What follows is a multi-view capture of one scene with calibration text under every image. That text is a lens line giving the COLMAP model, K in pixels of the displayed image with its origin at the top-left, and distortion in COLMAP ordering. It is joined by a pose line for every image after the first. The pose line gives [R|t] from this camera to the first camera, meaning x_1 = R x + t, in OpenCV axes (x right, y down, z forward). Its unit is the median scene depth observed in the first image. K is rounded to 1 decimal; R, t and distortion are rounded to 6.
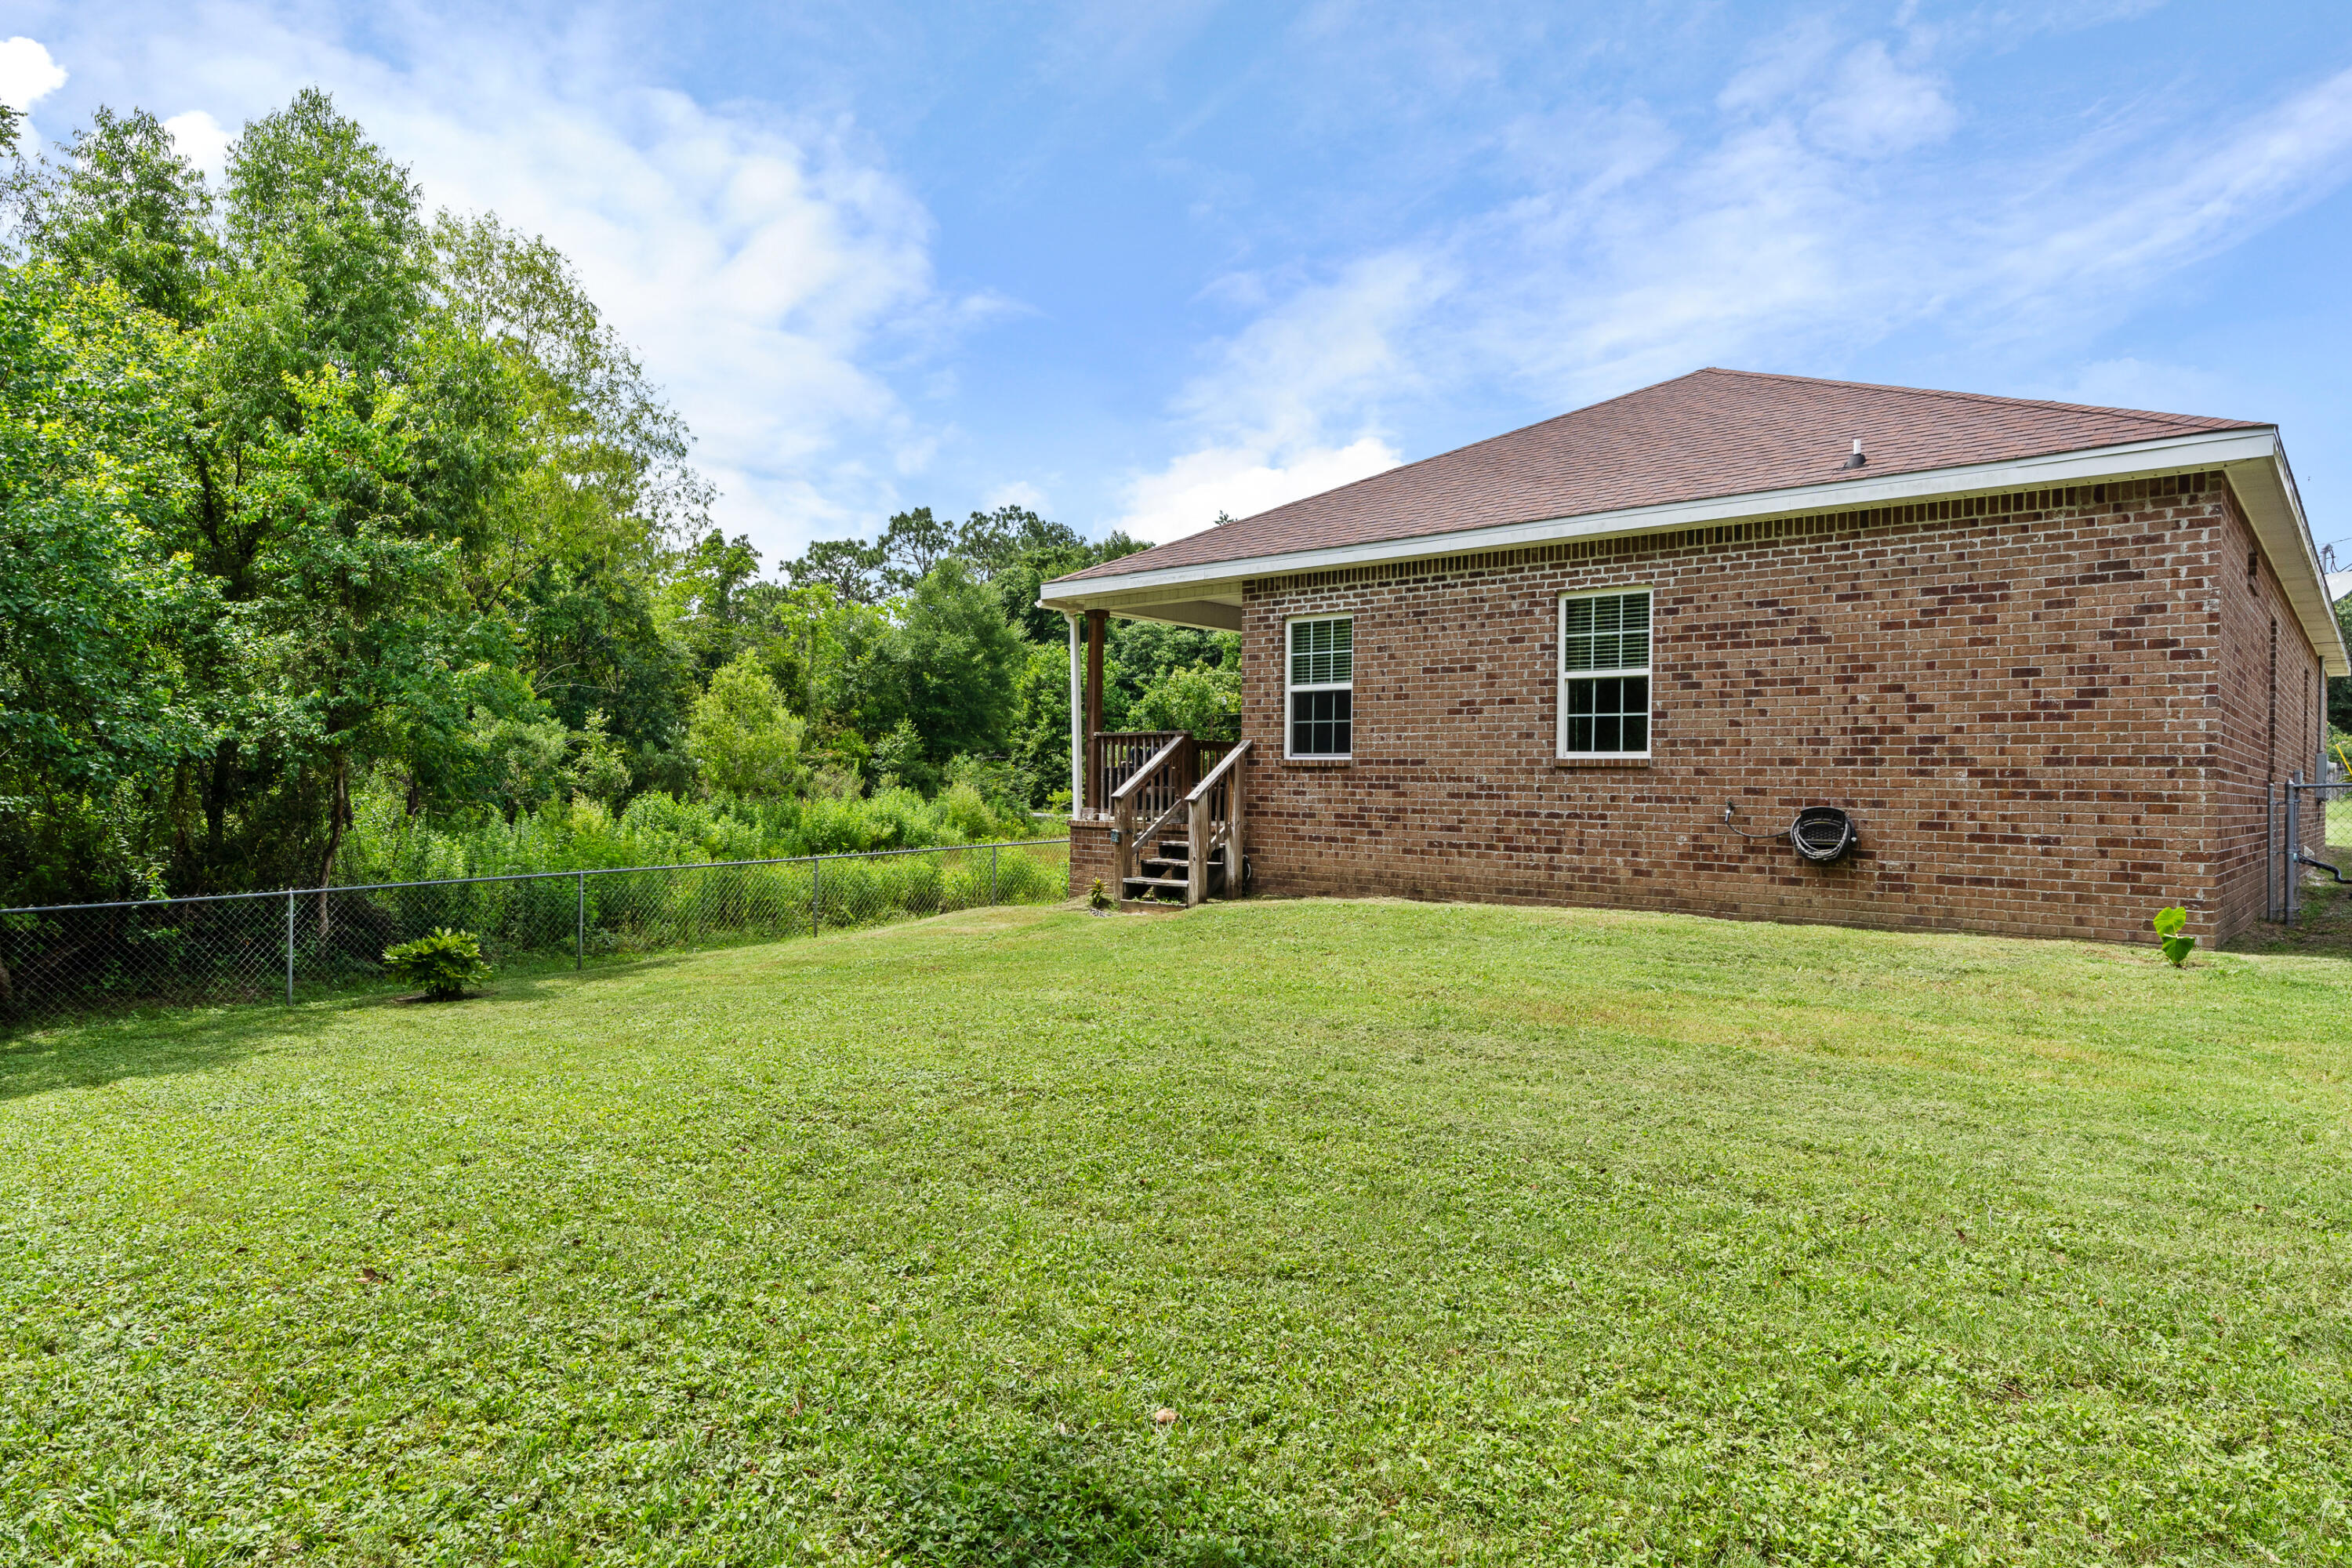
lens RADIAL K [[1314.7, 0, 1155.8], [0, 1314.7, 776.8], [0, 0, 1]] dist [-0.008153, 0.007286]
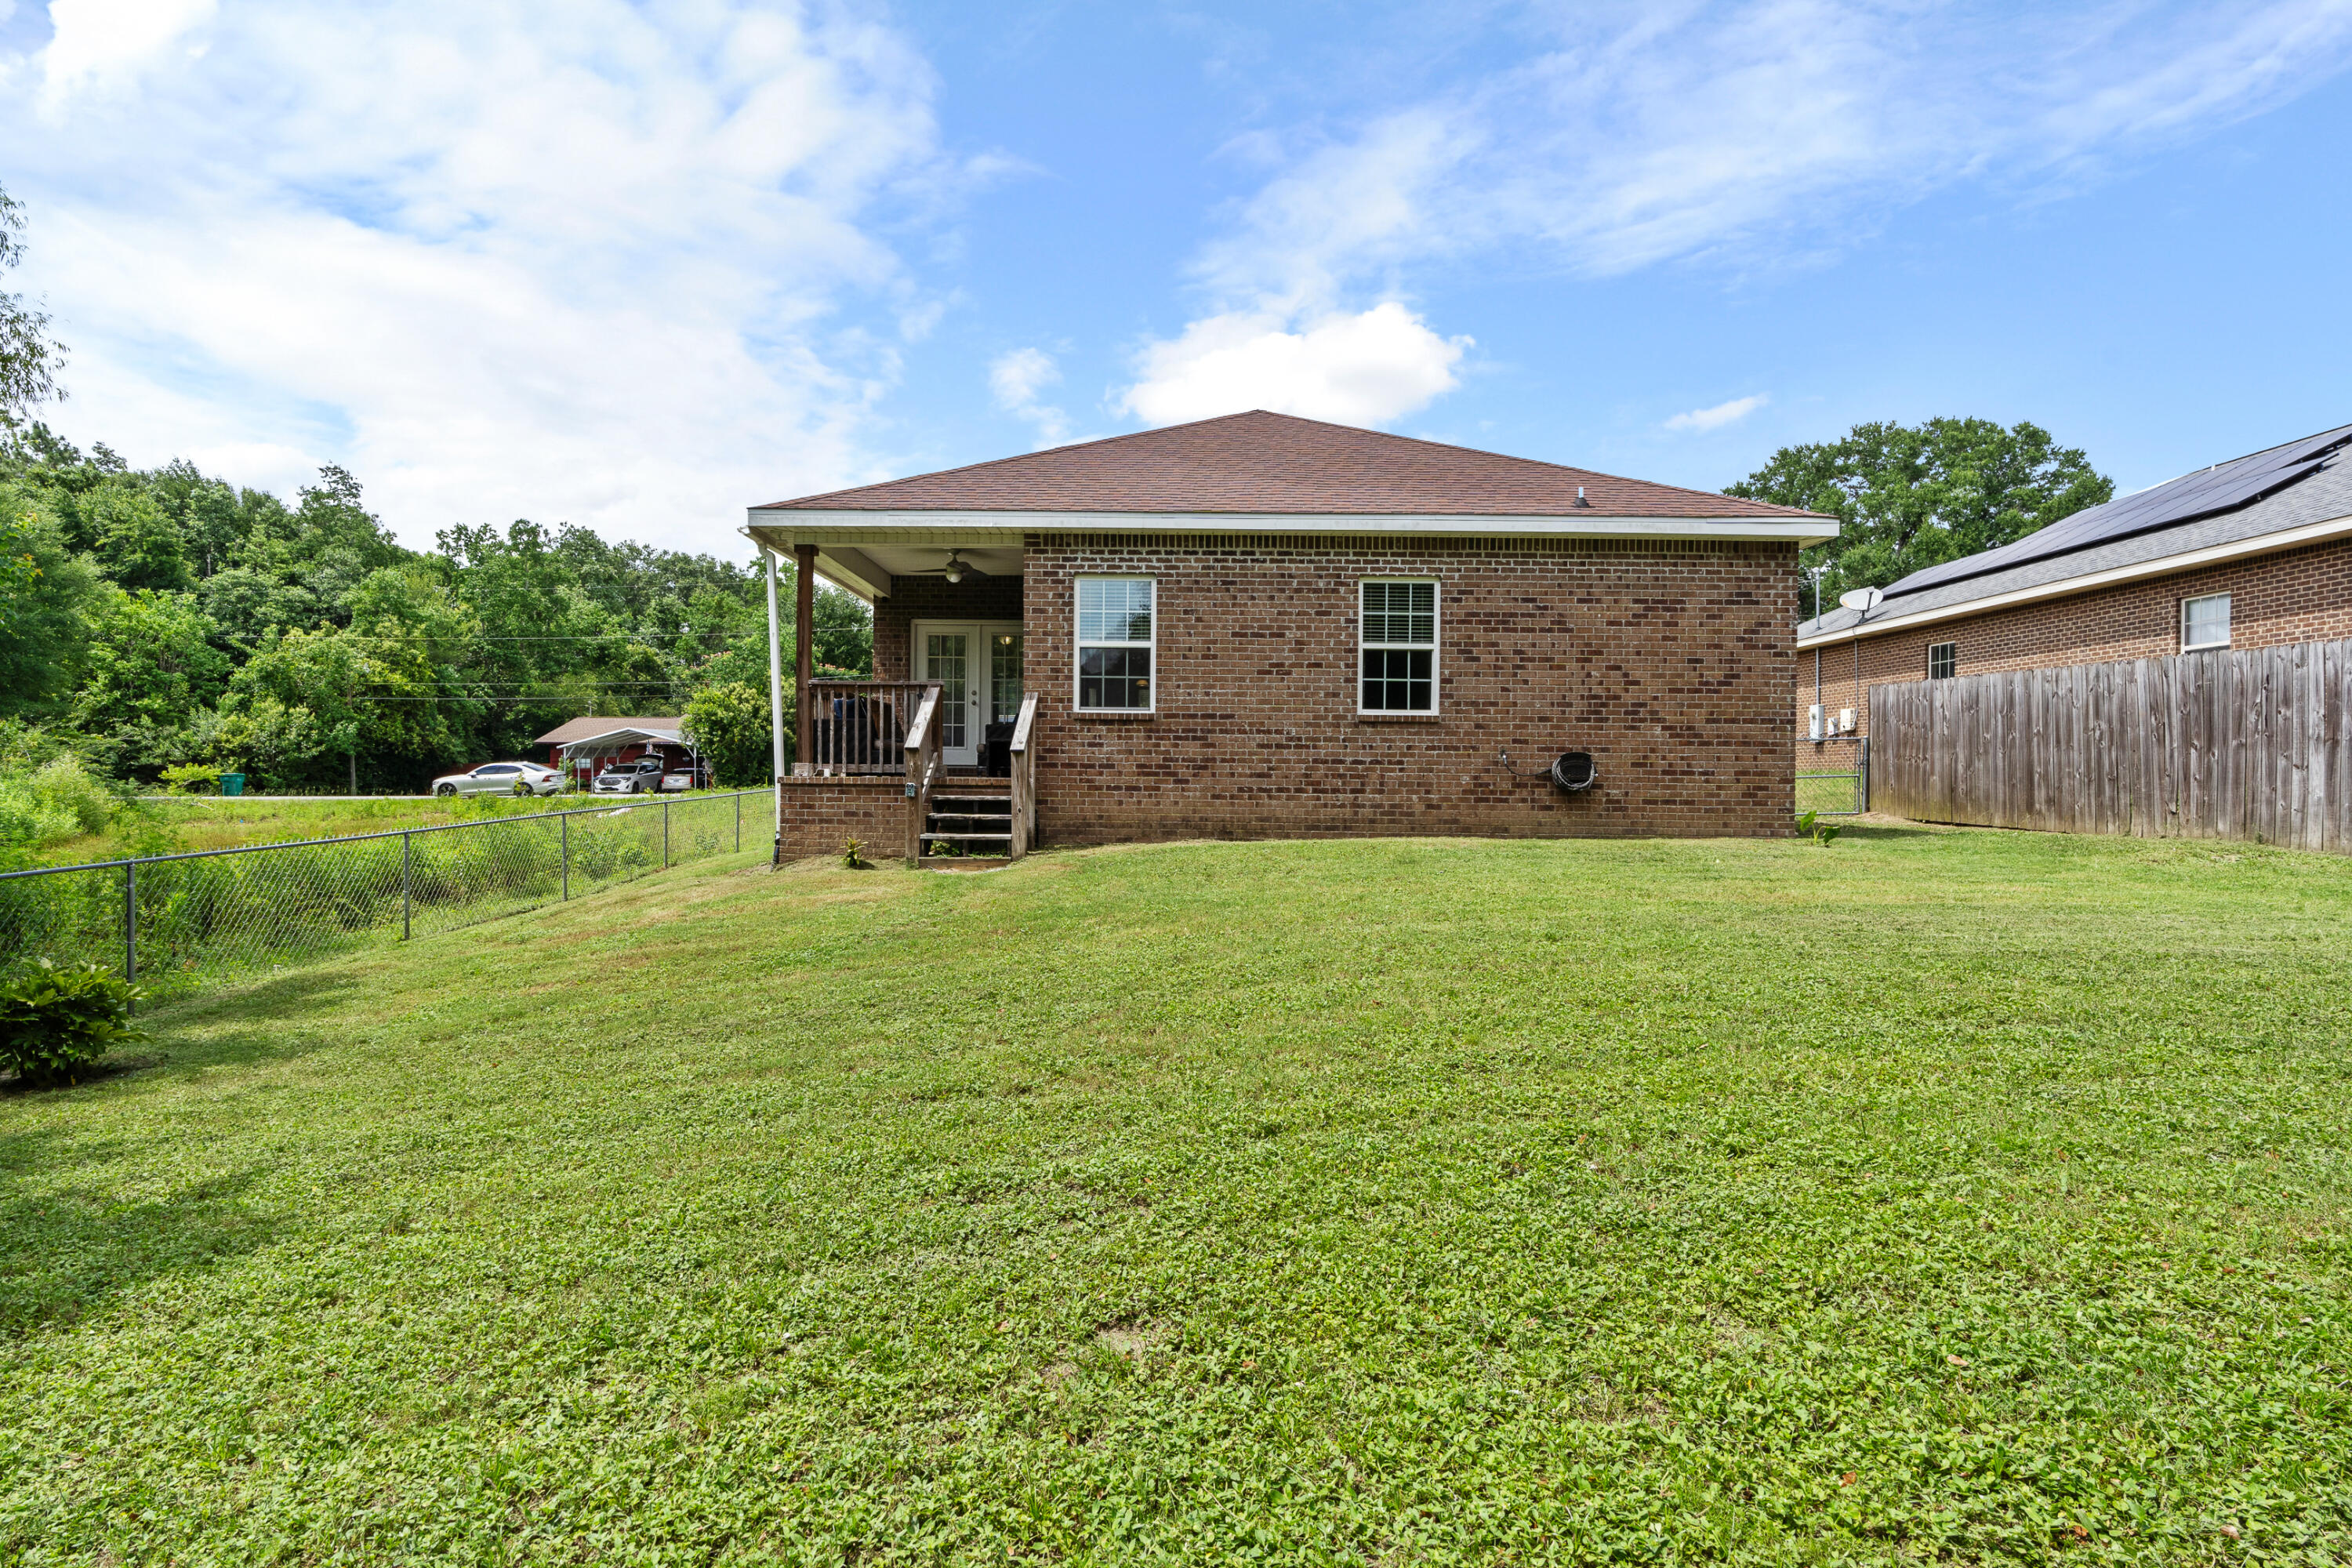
lens RADIAL K [[1188.5, 0, 1128.2], [0, 1188.5, 772.0], [0, 0, 1]] dist [-0.005548, 0.000654]
pose [[0.755148, -0.002285, 0.655551, -0.566324], [-0.003396, 0.999967, 0.007398, 0.031248], [-0.655546, -0.007813, 0.755115, 0.318726]]
